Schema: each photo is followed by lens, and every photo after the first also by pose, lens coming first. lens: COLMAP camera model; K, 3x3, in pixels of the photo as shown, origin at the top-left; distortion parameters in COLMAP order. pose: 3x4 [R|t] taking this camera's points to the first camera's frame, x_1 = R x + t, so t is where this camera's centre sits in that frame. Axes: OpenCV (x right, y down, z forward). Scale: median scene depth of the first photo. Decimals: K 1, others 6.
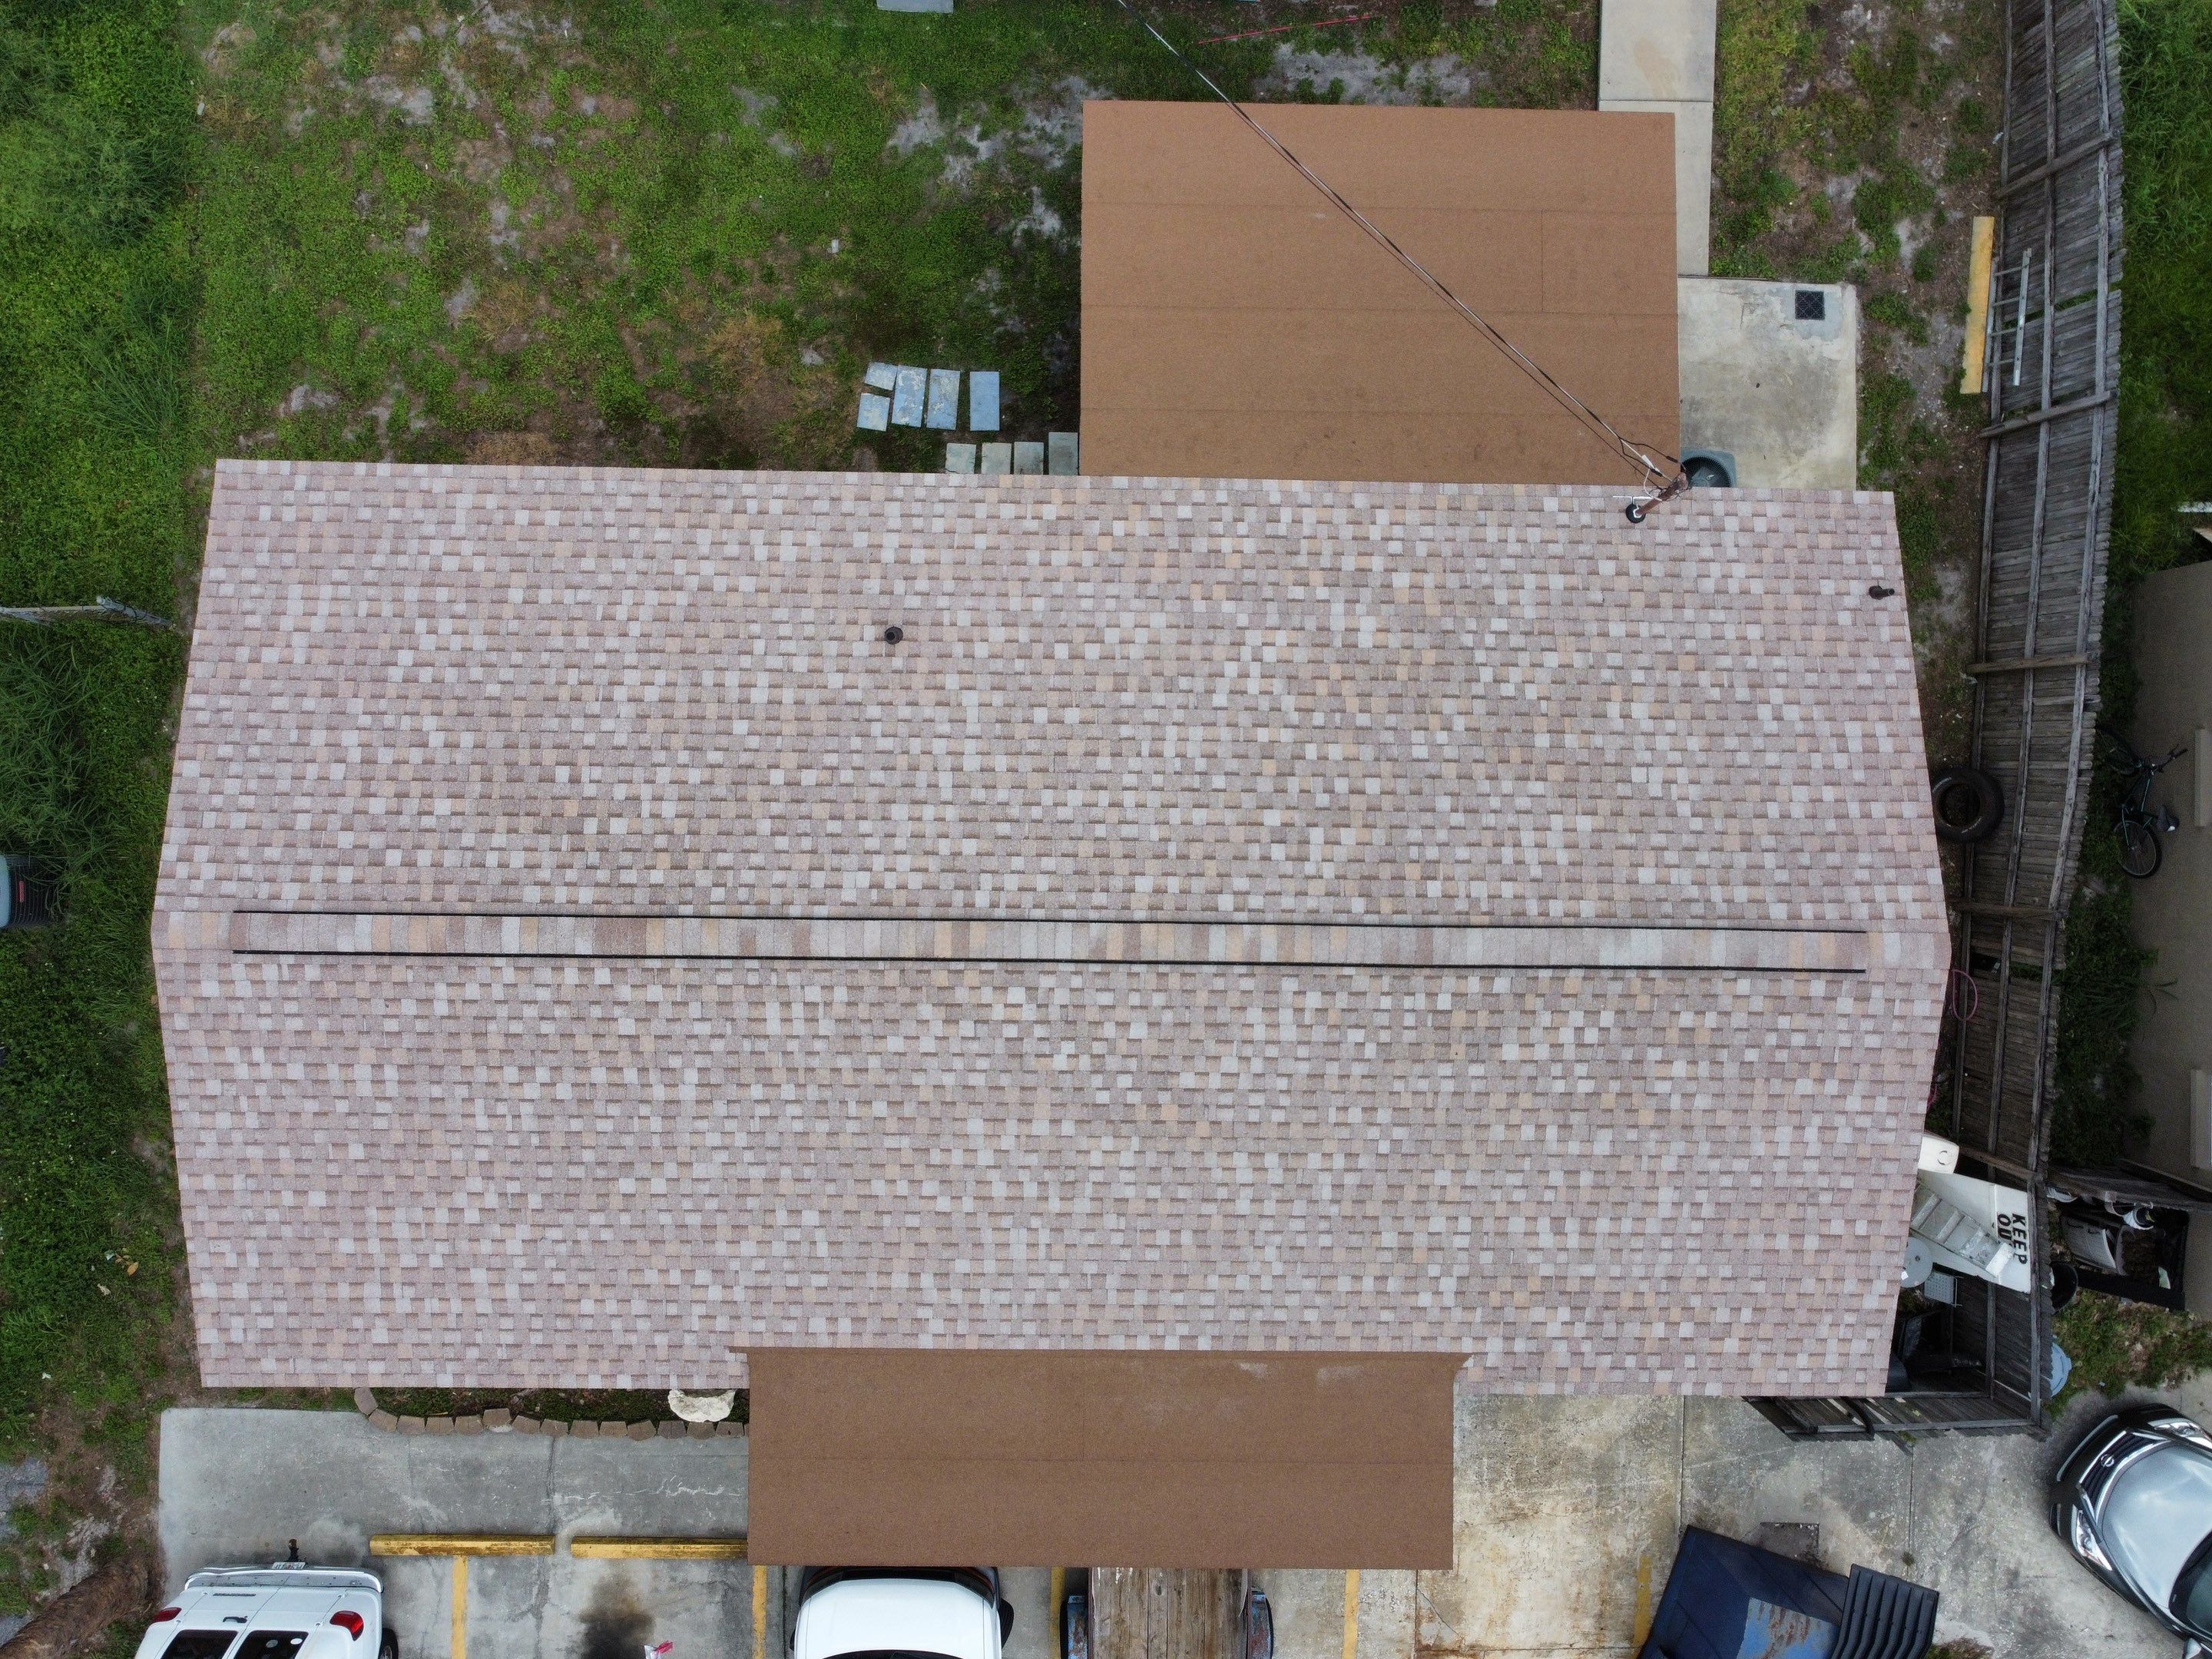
lens RADIAL K [[1686.8, 0, 1072.7], [0, 1686.8, 819.1], [0, 0, 1]] dist [-0.003058, 0.002709]
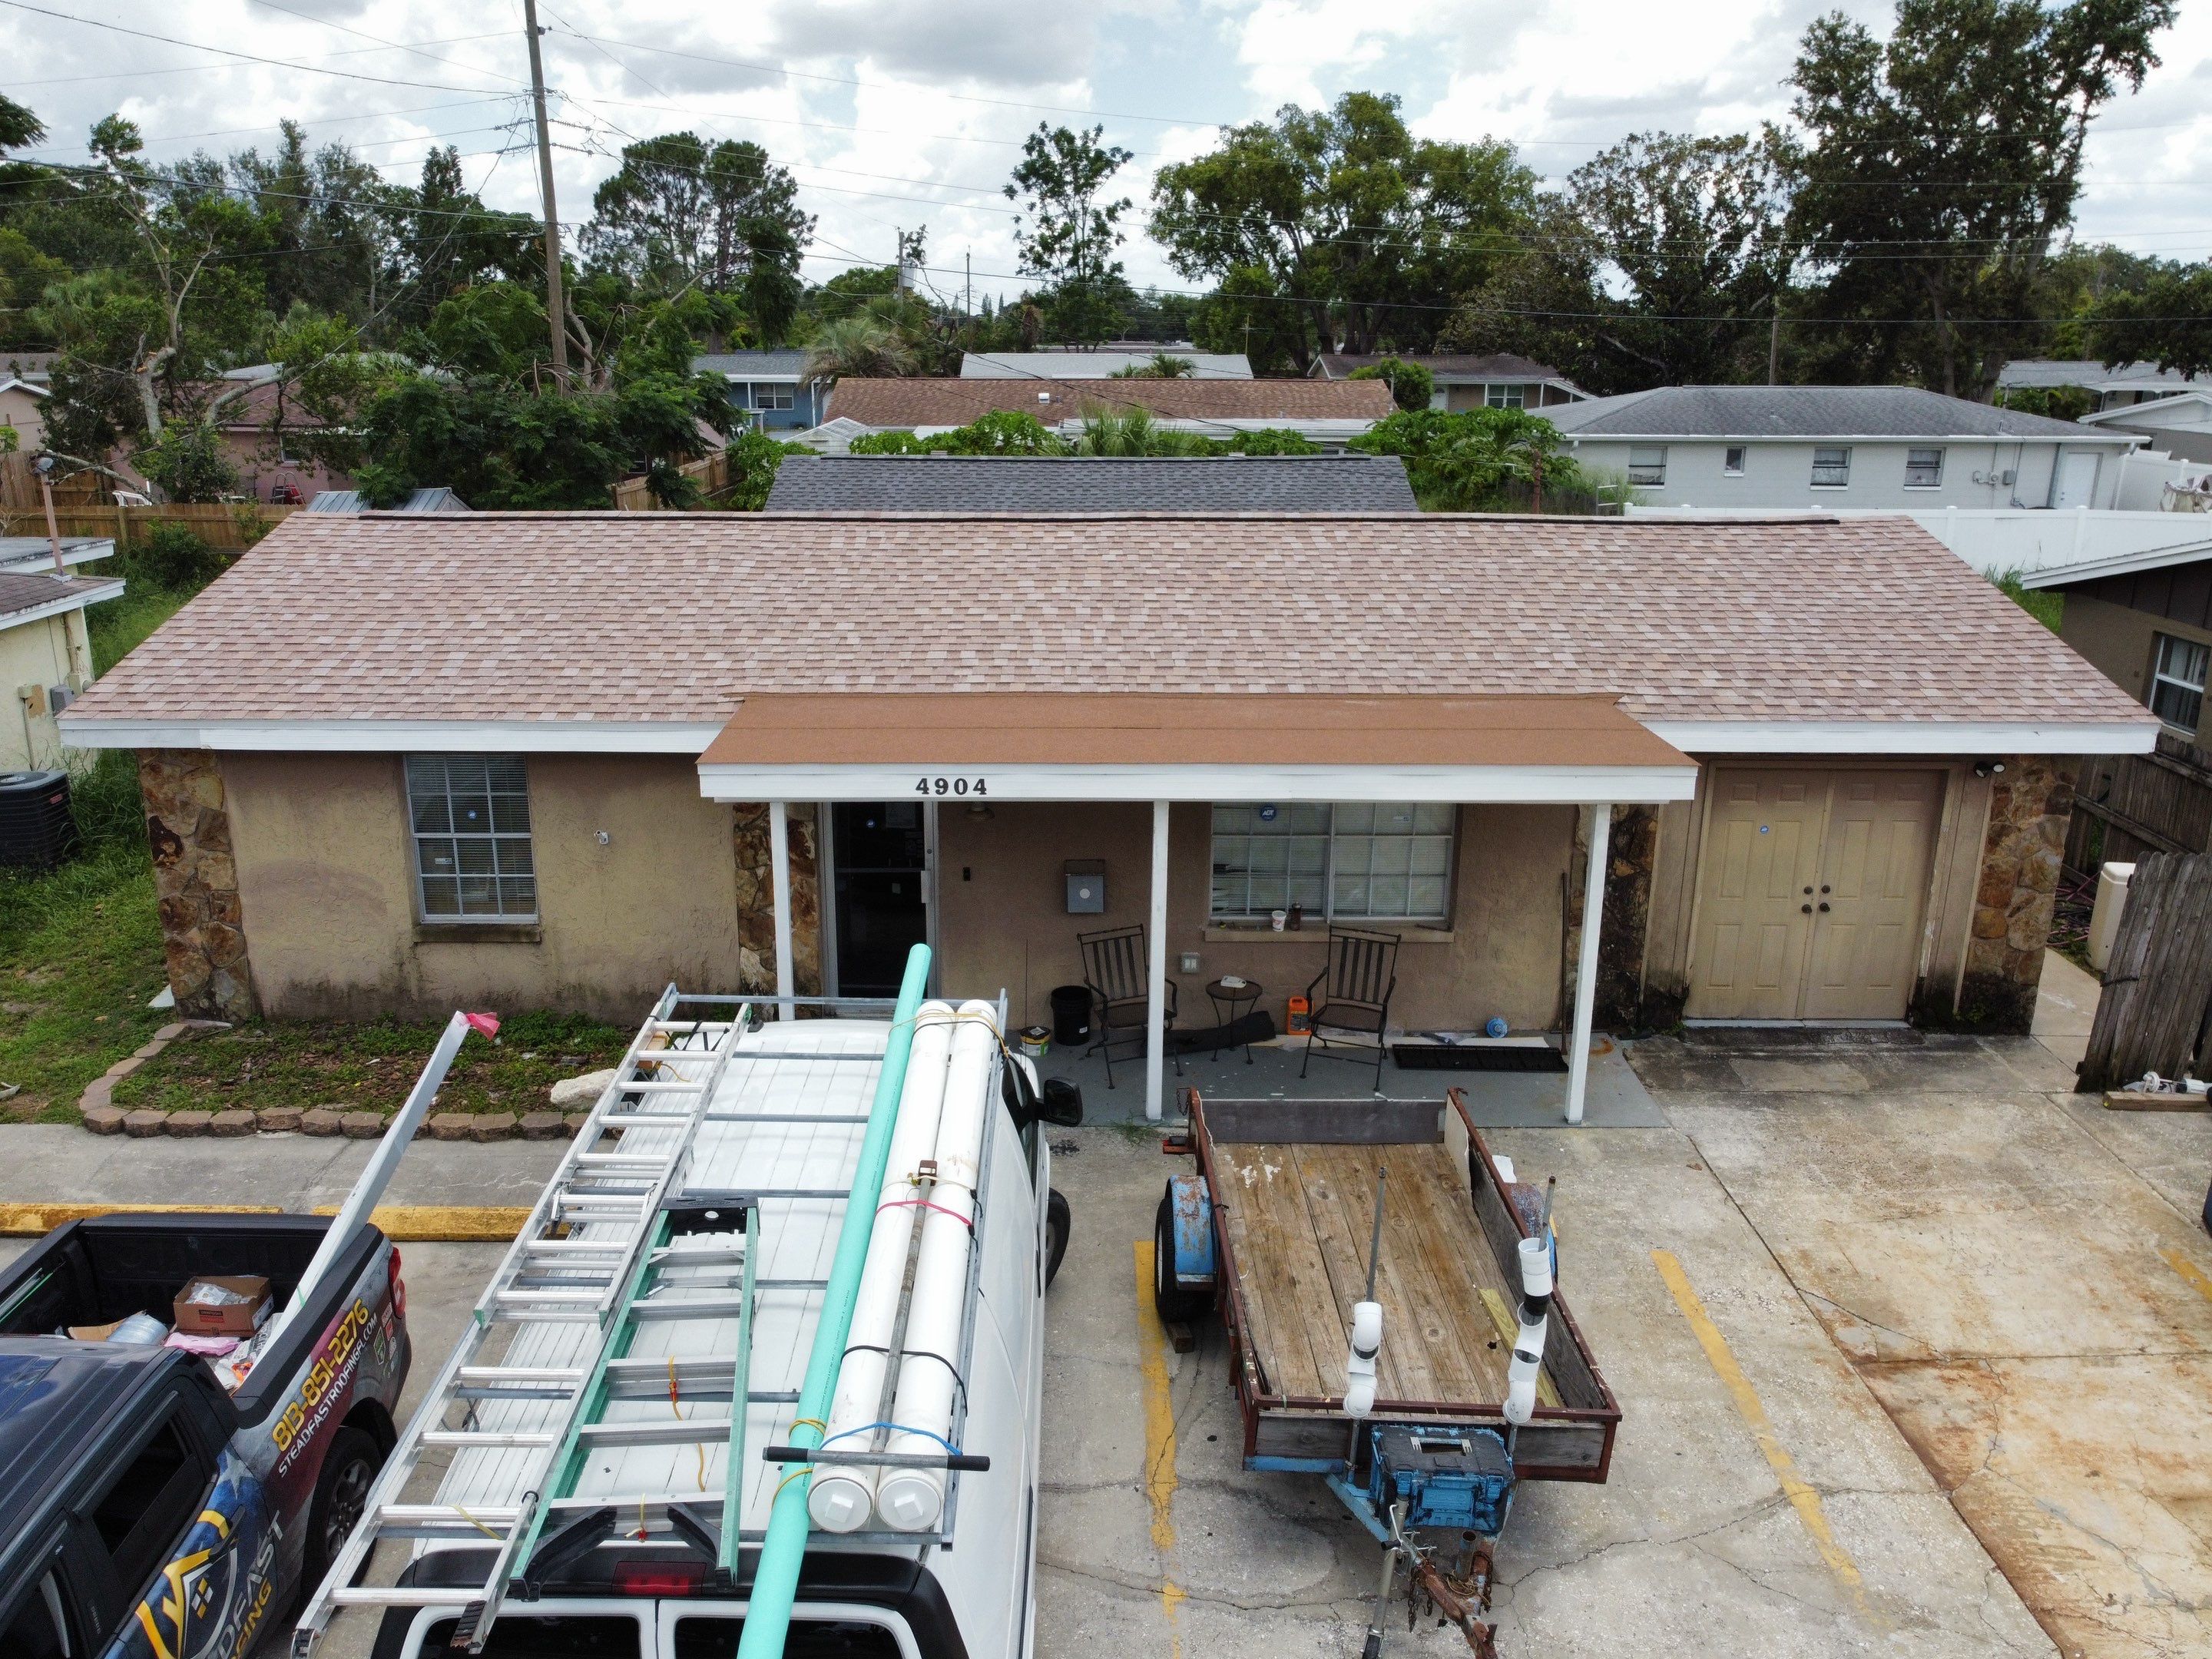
lens RADIAL K [[1686.8, 0, 1071.5], [0, 1686.8, 804.5], [0, 0, 1]] dist [-0.003058, 0.002709]
pose [[0.999683, -0.019736, 0.015619, -0.047513], [0.020383, 0.270781, -0.962425, 1.132360], [0.014765, 0.962439, 0.271098, 0.833076]]
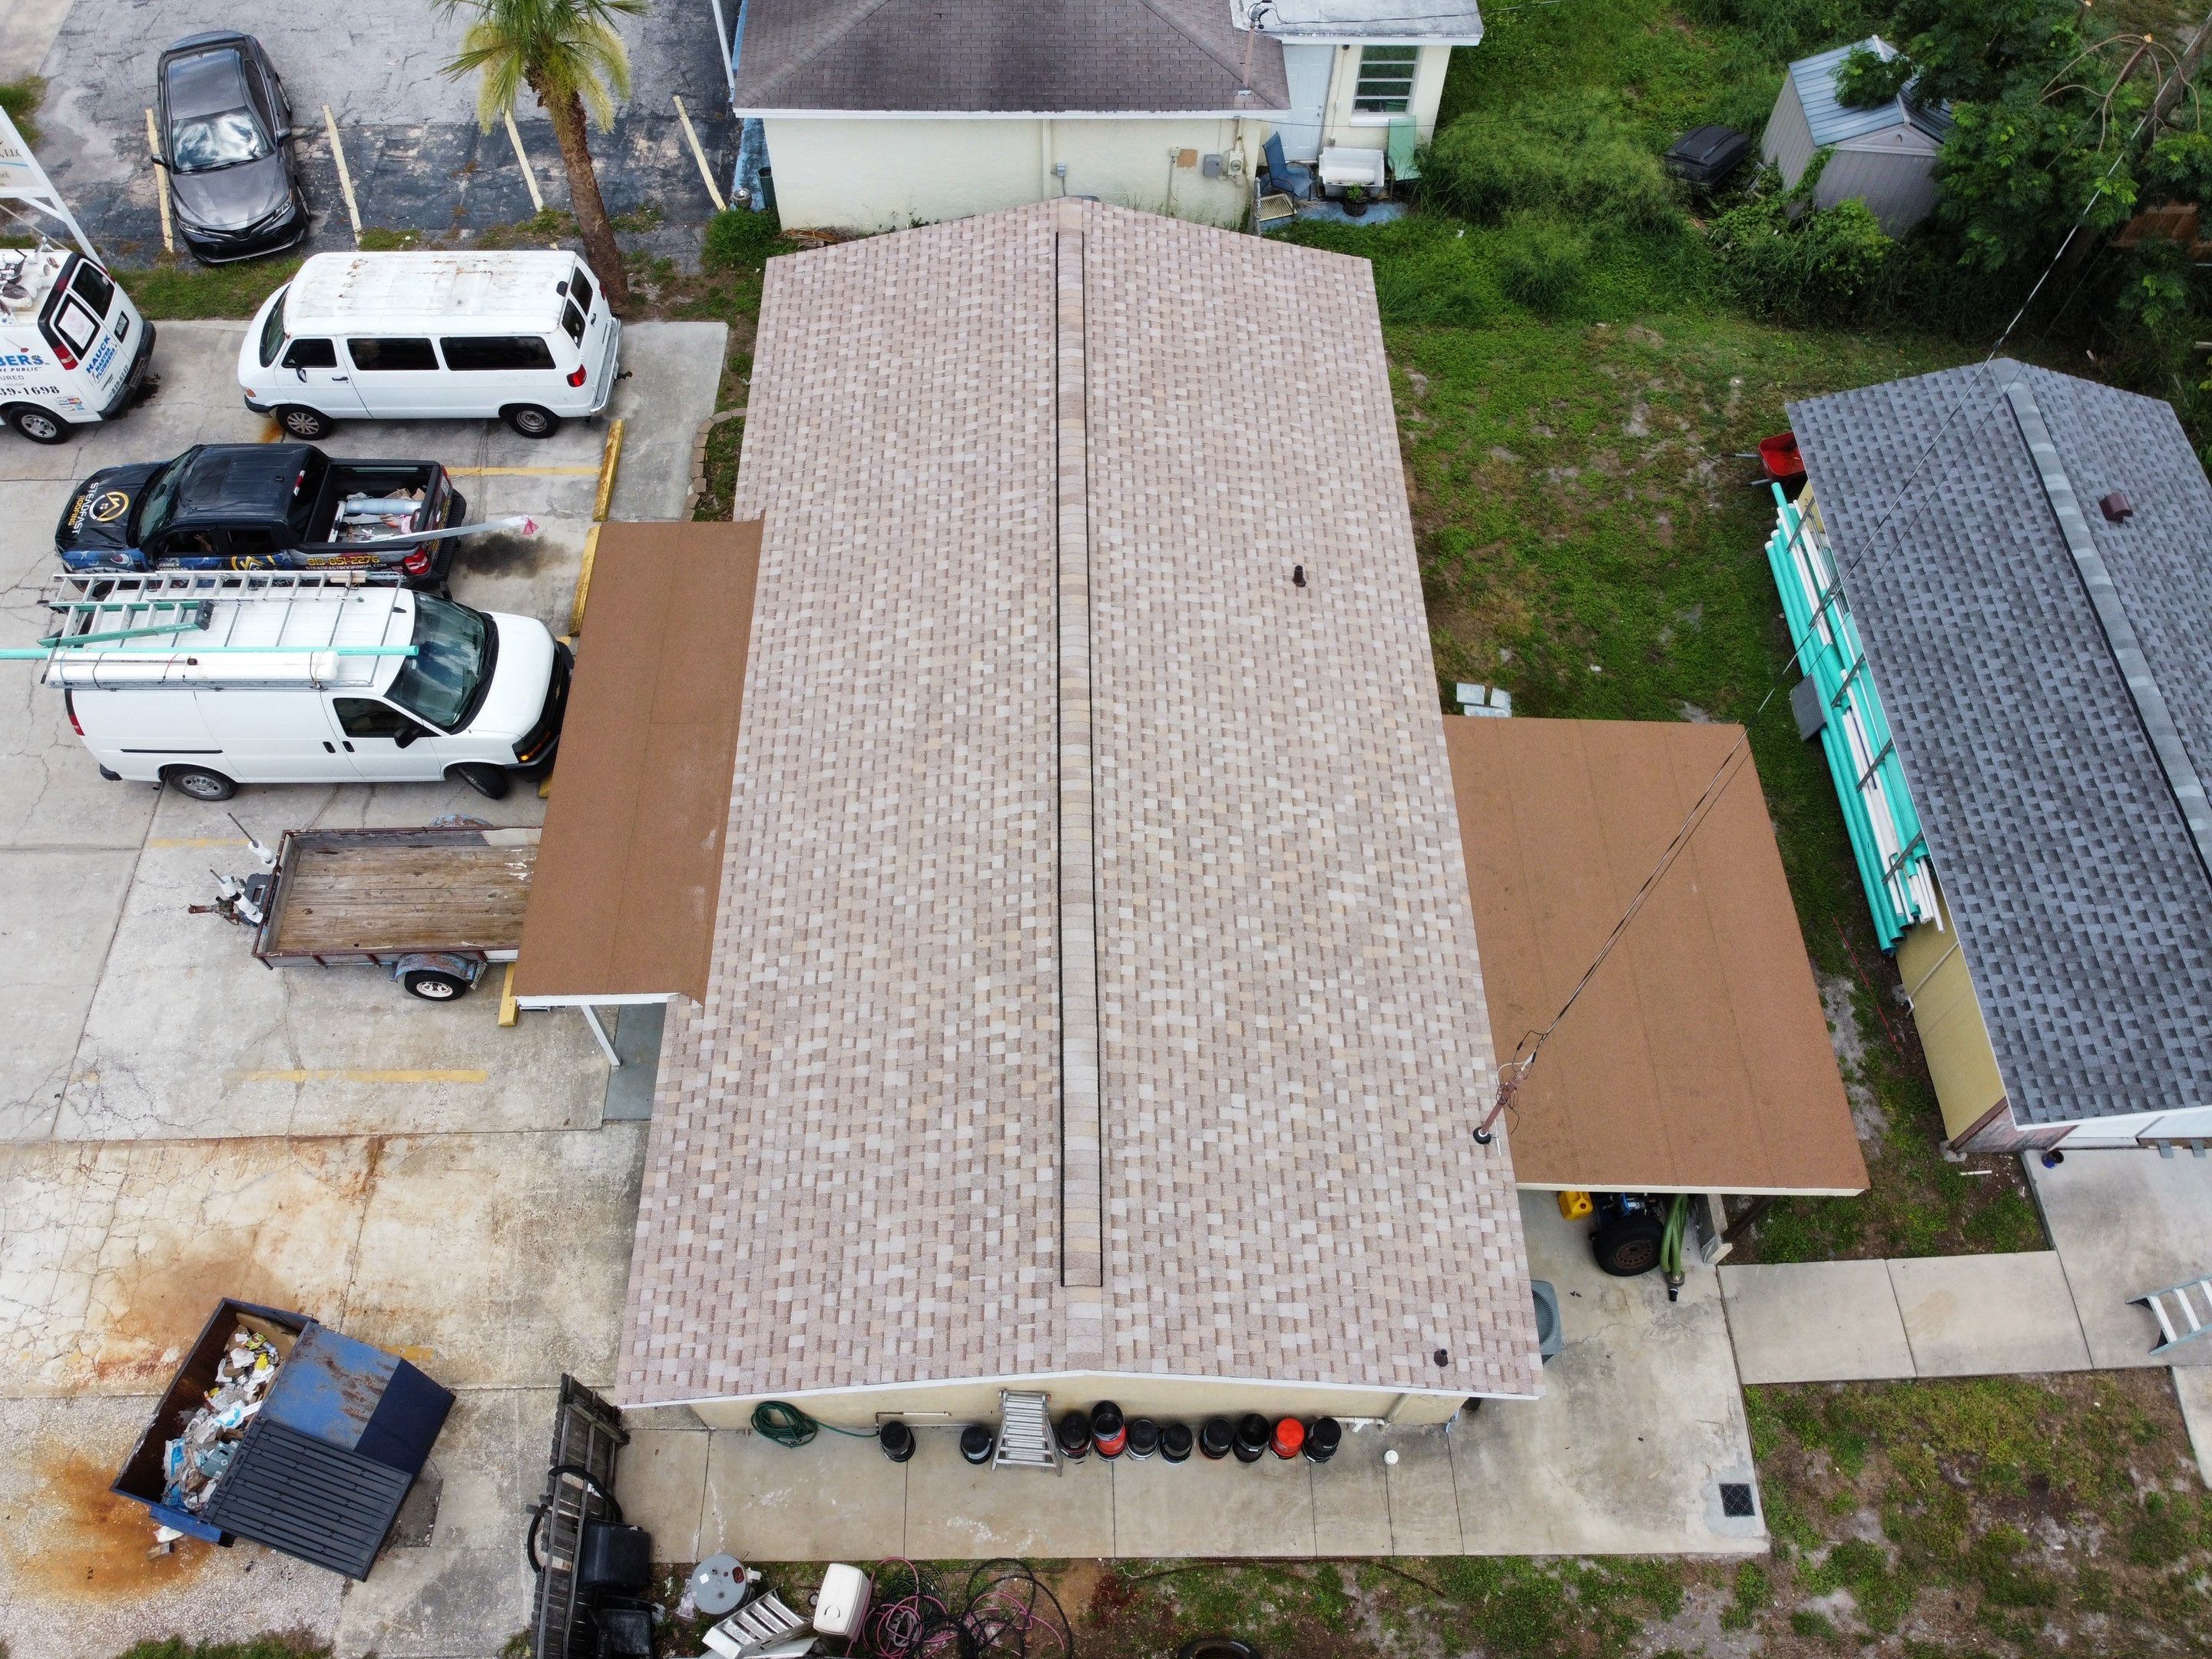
lens RADIAL K [[1686.8, 0, 1072.2], [0, 1686.8, 795.5], [0, 0, 1]] dist [-0.003058, 0.002709]
pose [[0.021805, 0.827224, -0.561450, 0.758130], [-0.999729, 0.013466, -0.018987, 0.094958], [-0.008146, 0.561711, 0.827293, 0.003553]]
